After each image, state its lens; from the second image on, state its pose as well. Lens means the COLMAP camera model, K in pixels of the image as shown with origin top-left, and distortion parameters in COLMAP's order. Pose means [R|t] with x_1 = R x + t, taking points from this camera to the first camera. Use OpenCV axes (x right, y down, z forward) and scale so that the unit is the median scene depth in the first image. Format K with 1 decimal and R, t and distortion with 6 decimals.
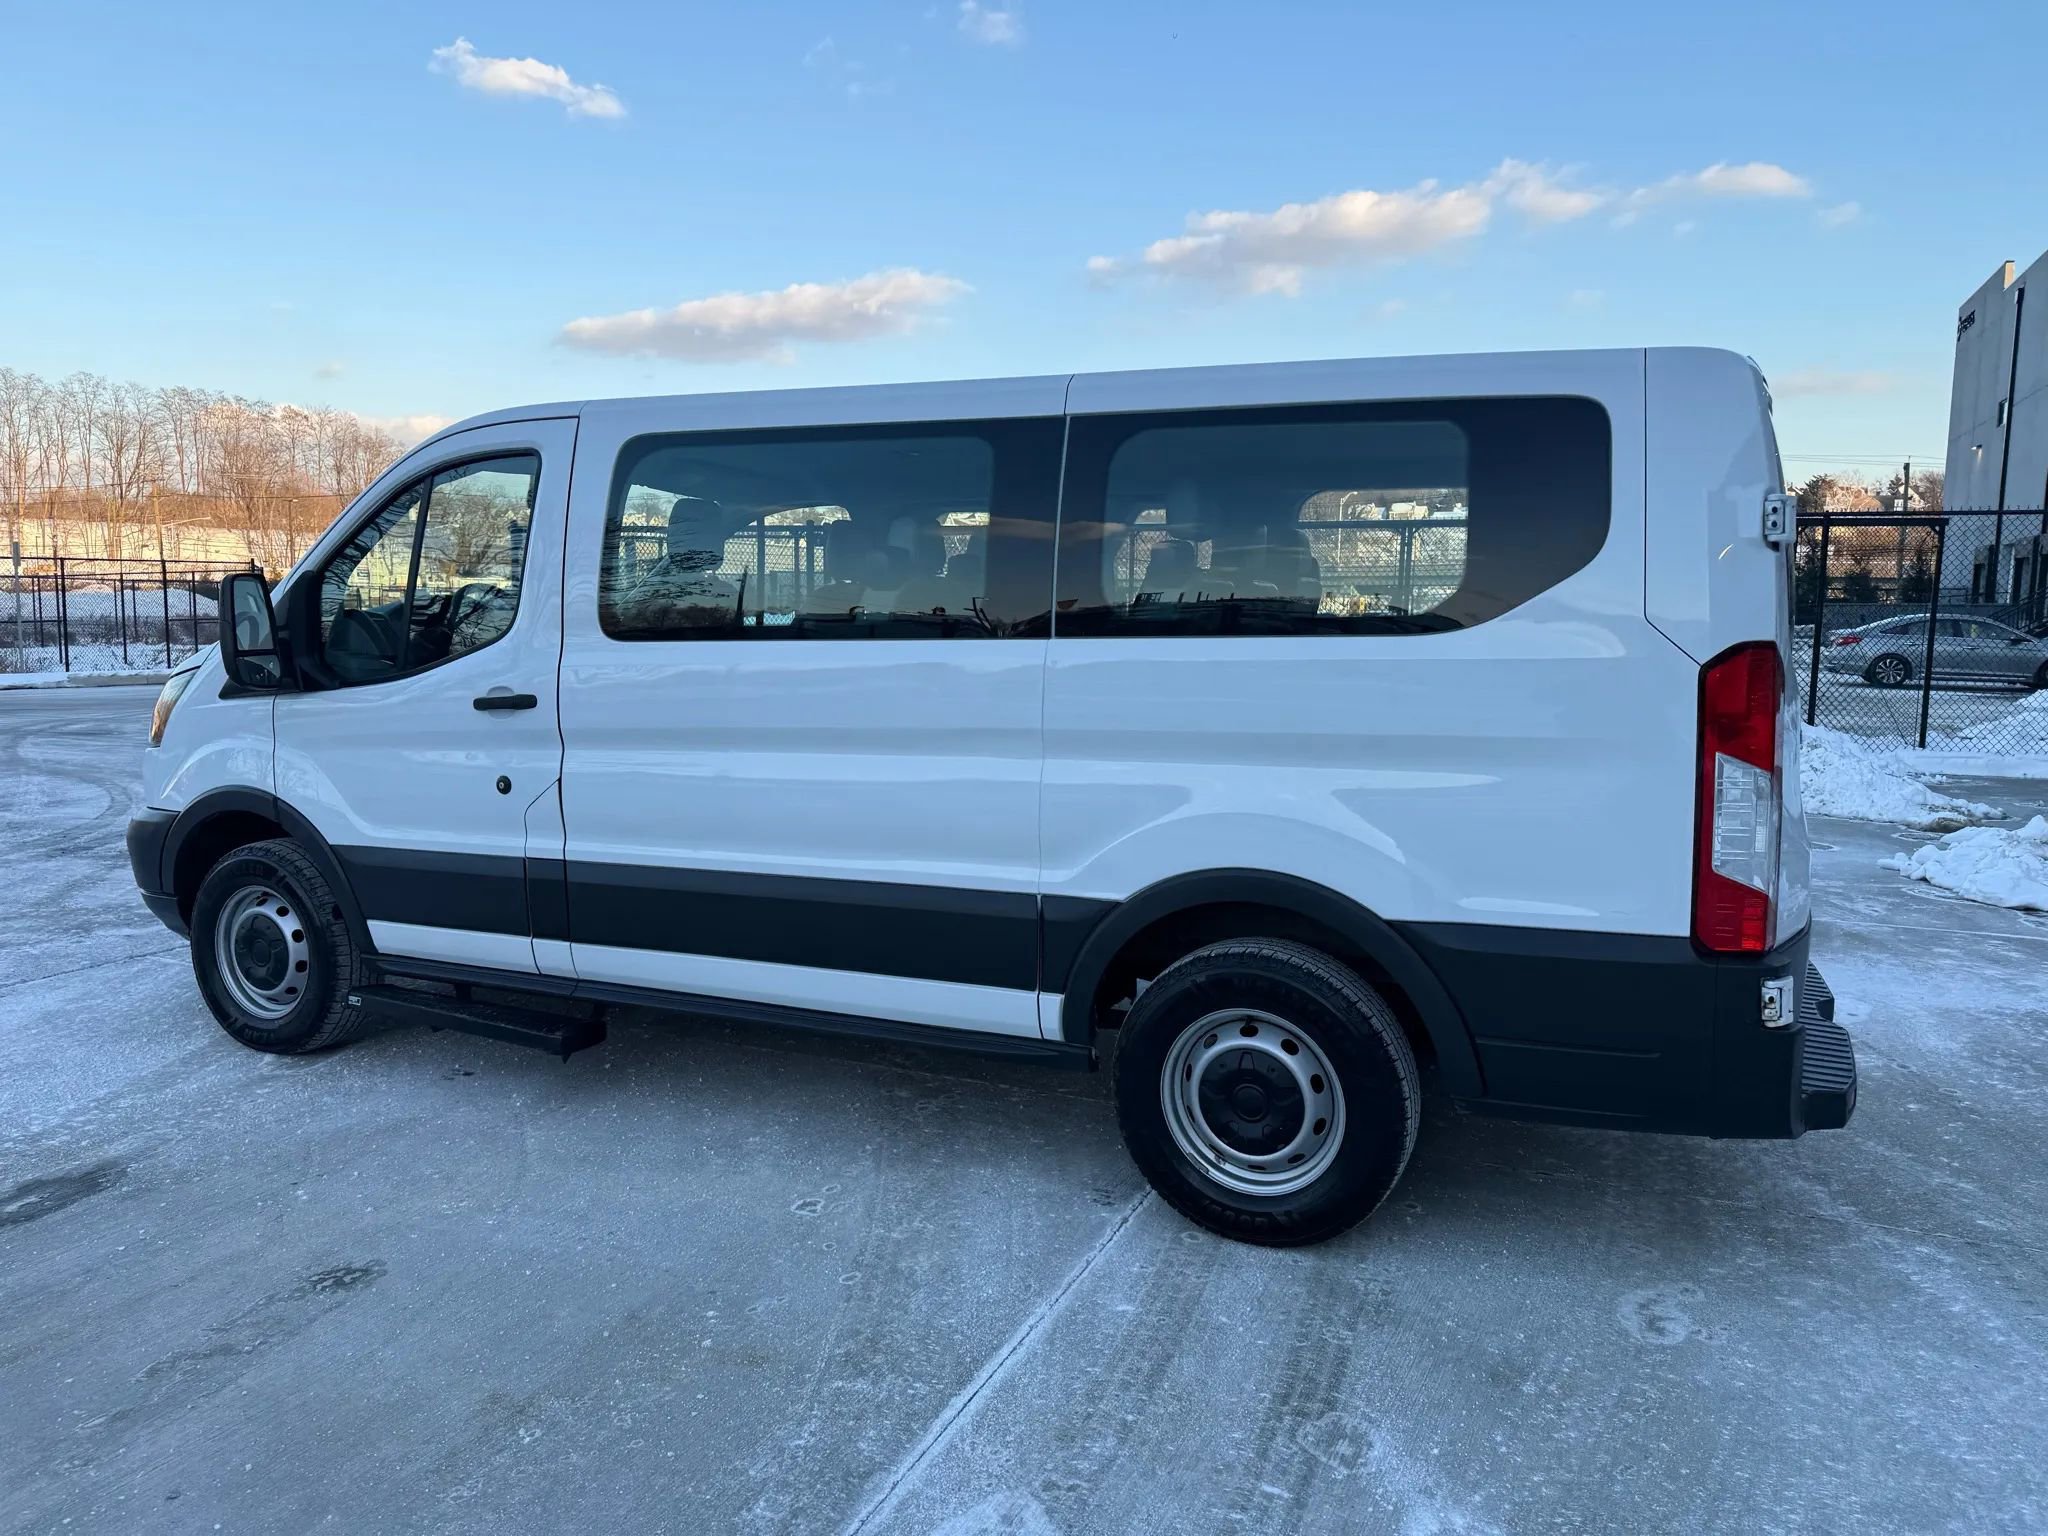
lens RADIAL K [[1447.4, 0, 1015.5], [0, 1447.4, 715.3], [0, 0, 1]] dist [0.019264, -0.018785]
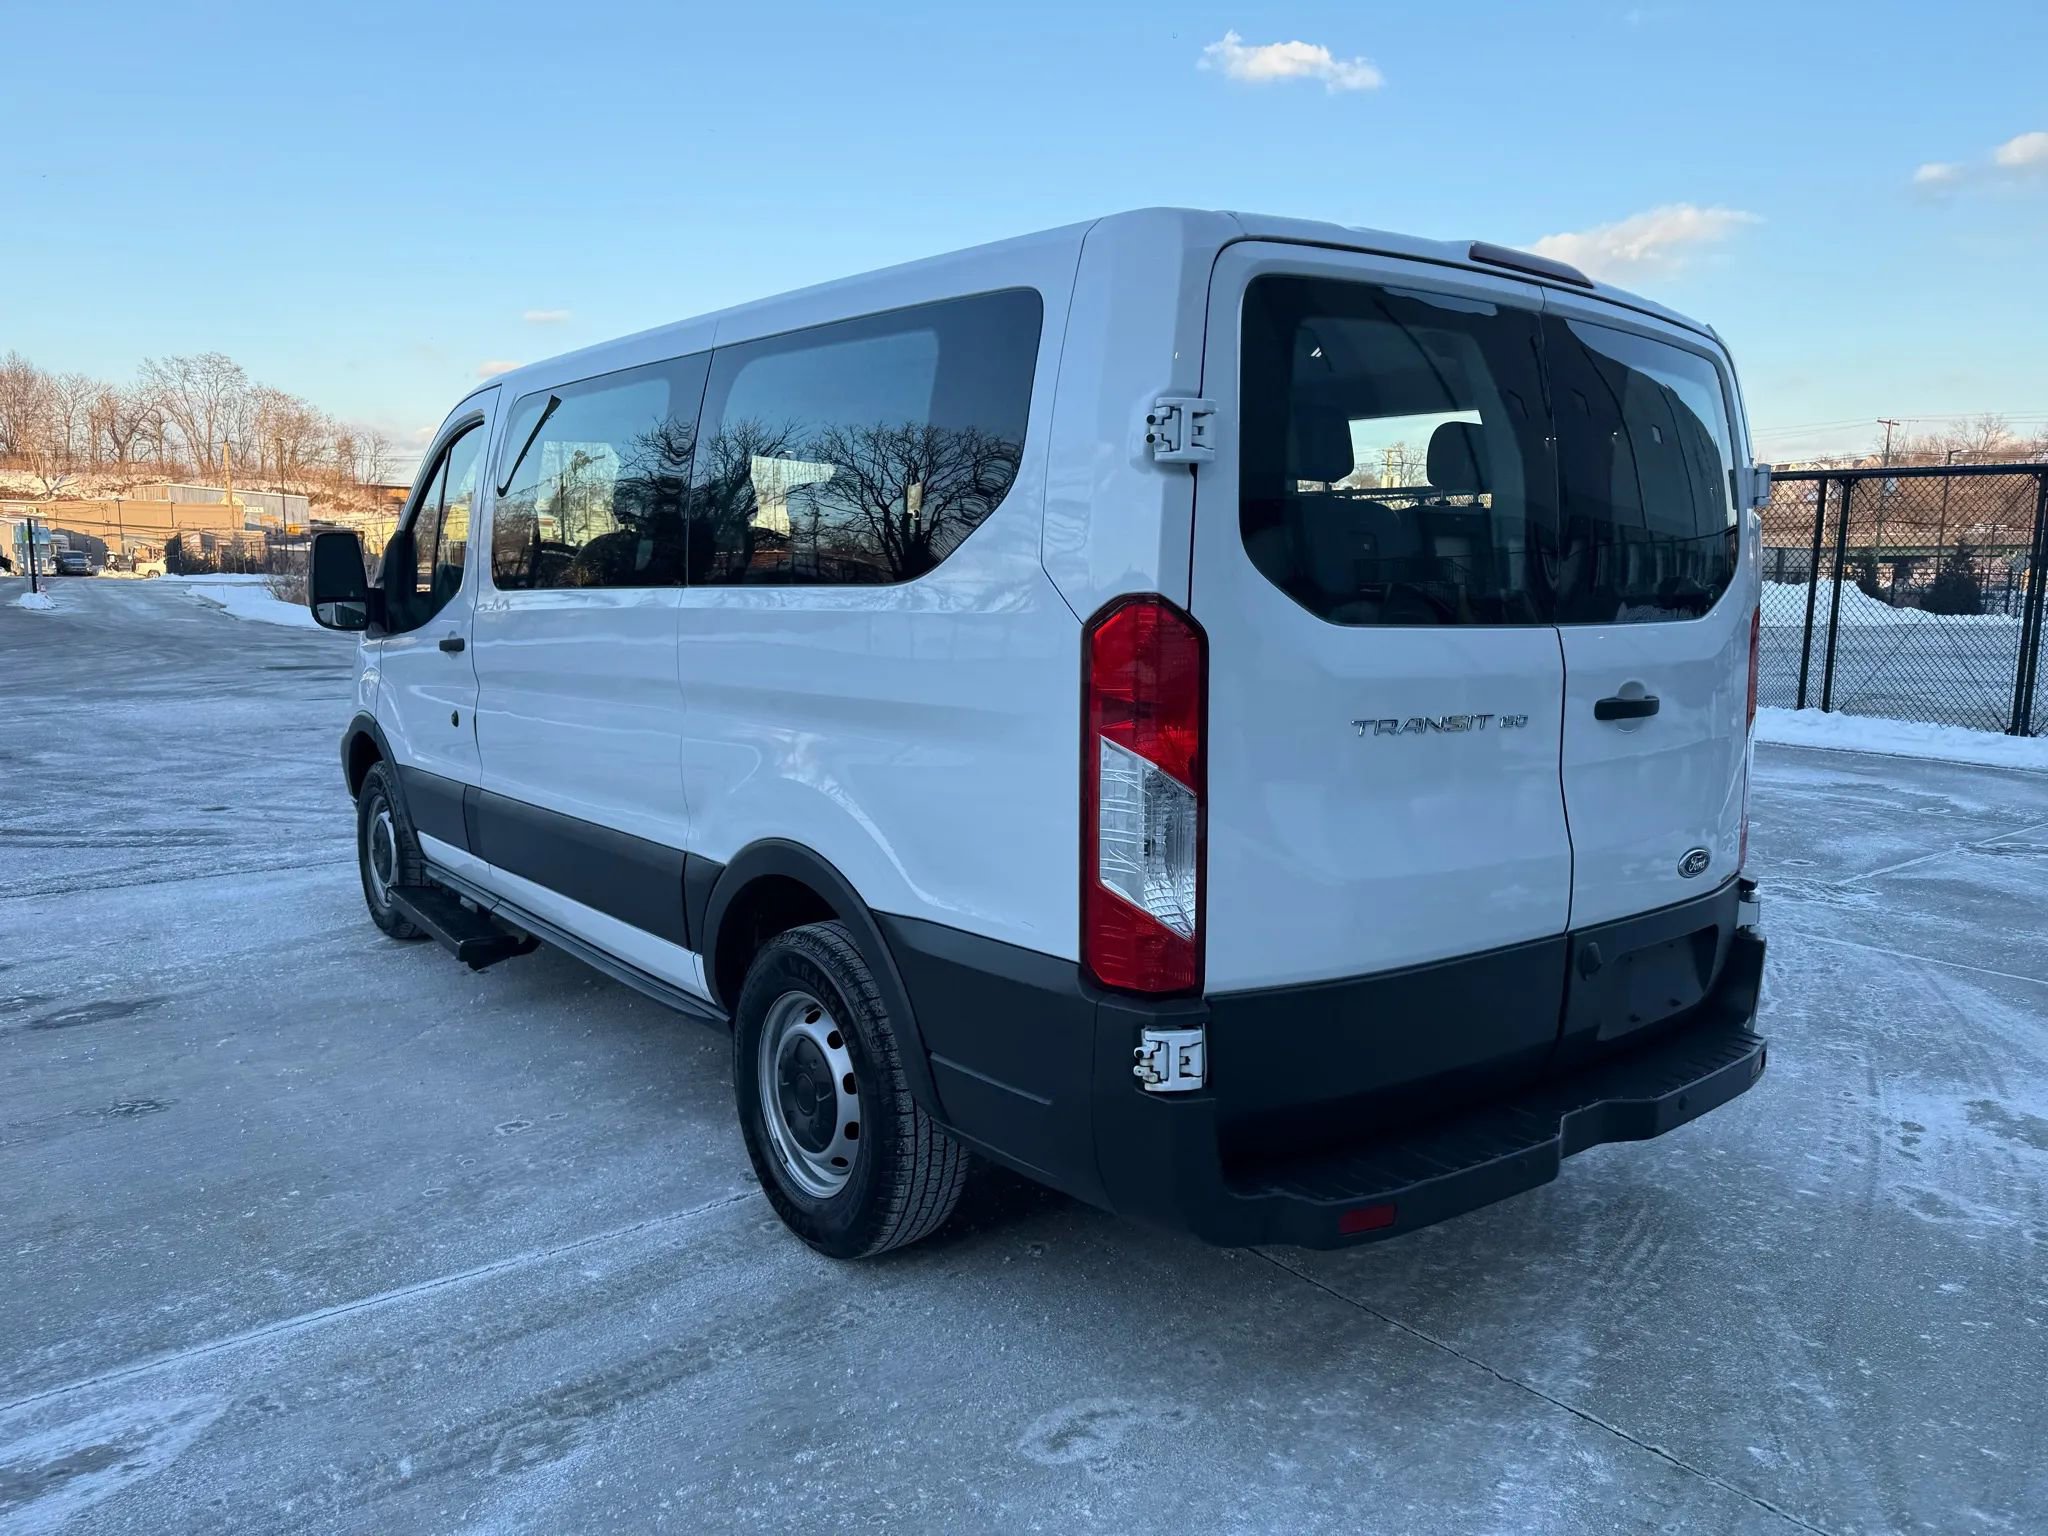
lens RADIAL K [[1464.7, 0, 1015.9], [0, 1464.7, 714.2], [0, 0, 1]] dist [0.004688, -0.004489]
pose [[0.886301, 0.047742, -0.460643, 0.697286], [-0.039408, 0.998839, 0.027698, -0.004468], [0.461431, -0.006396, 0.887153, 0.239714]]
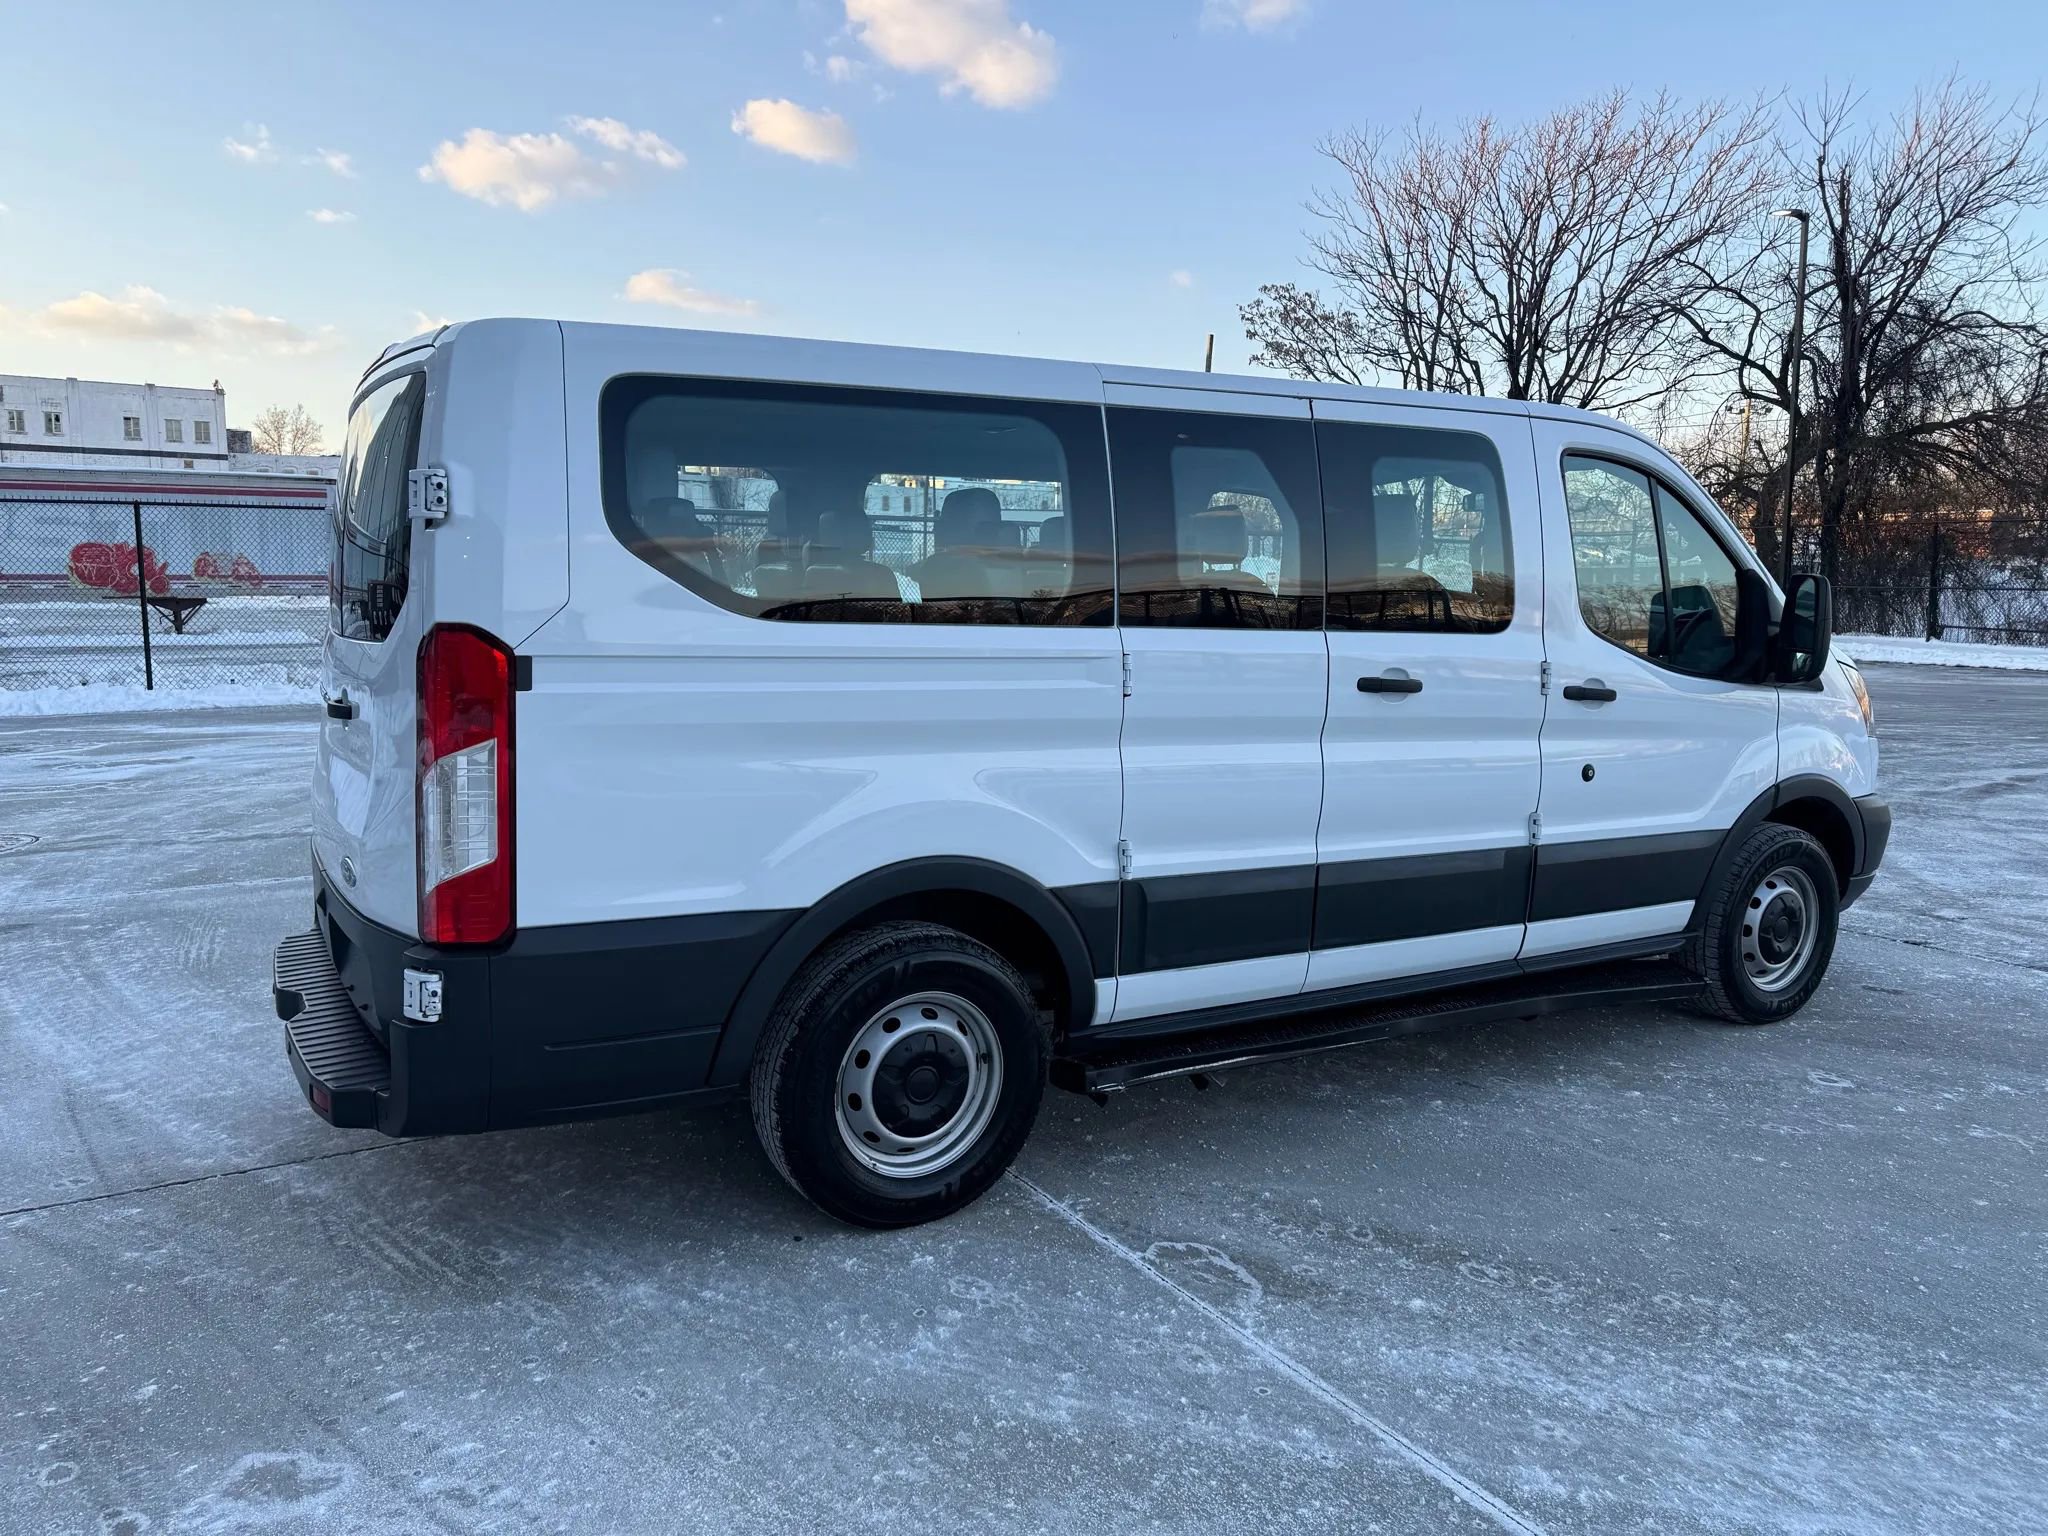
lens RADIAL K [[1452.9, 0, 1018.1], [0, 1452.9, 725.0], [0, 0, 1]] dist [0.021019, -0.024045]
pose [[-0.577125, 0.065777, -0.814002, 1.164399], [-0.072280, 0.988725, 0.131143, -0.152906], [0.813451, 0.134522, -0.565864, 2.110846]]
